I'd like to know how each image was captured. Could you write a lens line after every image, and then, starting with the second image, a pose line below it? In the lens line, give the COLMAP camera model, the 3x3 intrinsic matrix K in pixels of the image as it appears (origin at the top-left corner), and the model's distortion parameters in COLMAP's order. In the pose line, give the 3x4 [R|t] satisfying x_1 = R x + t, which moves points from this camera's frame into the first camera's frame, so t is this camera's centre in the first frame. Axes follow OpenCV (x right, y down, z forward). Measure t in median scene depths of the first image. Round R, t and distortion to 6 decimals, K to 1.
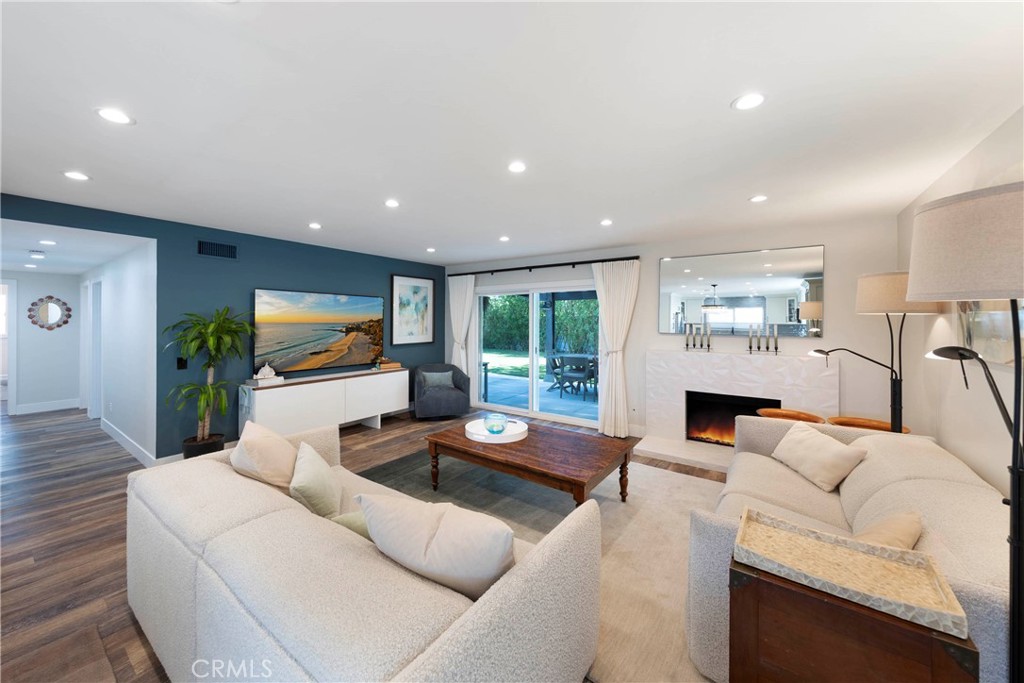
lens RADIAL K [[378.1, 0, 499.0], [0, 378.1, 317.8], [0, 0, 1]] dist [-0.003342, -0.000411]
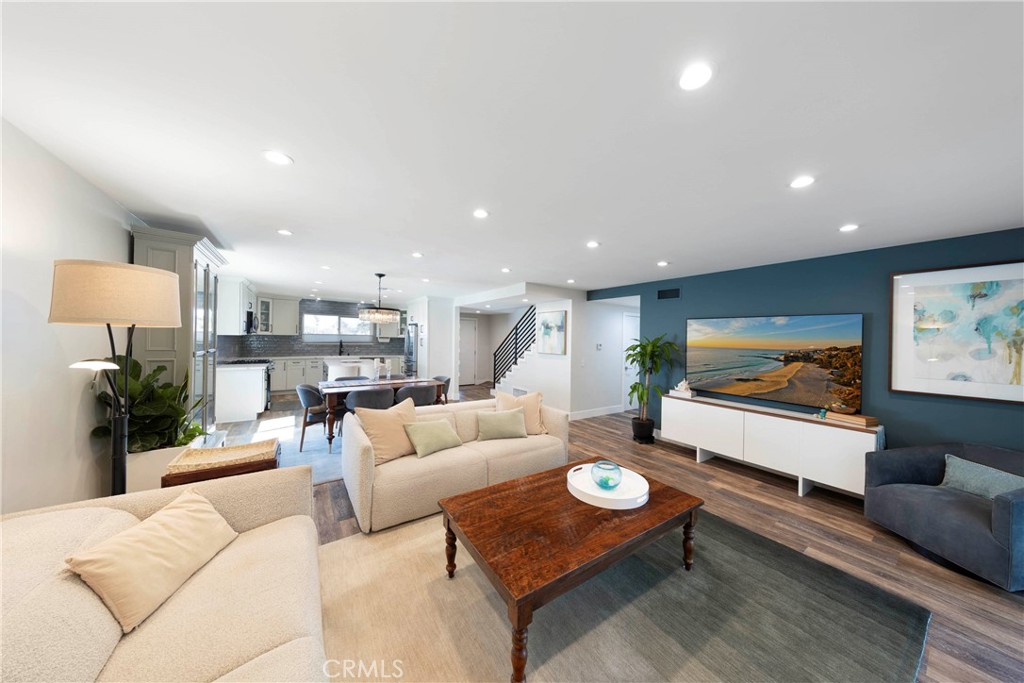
lens RADIAL K [[320.8, 0, 521.5], [0, 320.8, 337.2], [0, 0, 1]] dist [0.008924, -0.001472]
pose [[-0.325299, -0.011479, -0.945541, 0.457578], [-0.015188, 0.999861, -0.006913, -0.000990], [0.945489, 0.012112, -0.325428, 0.696385]]
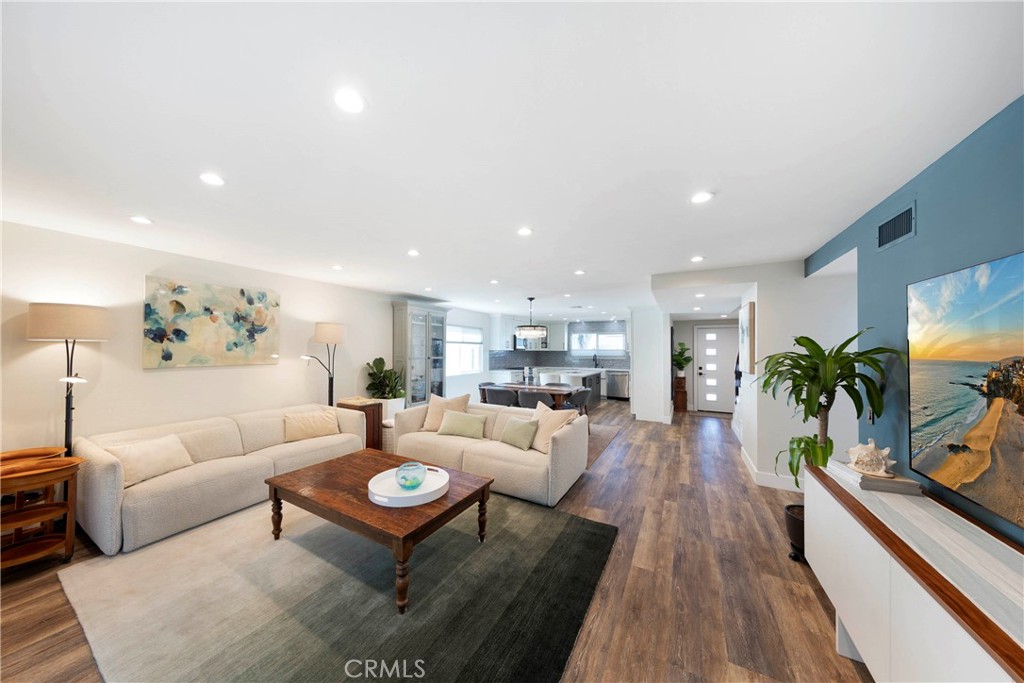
lens RADIAL K [[320.8, 0, 498.5], [0, 320.8, 344.9], [0, 0, 1]] dist [0.008924, -0.001472]
pose [[-0.994386, -0.010312, -0.105308, -0.076757], [-0.007871, 0.999691, -0.023576, 0.009444], [0.105518, -0.022615, -0.994160, 1.136512]]
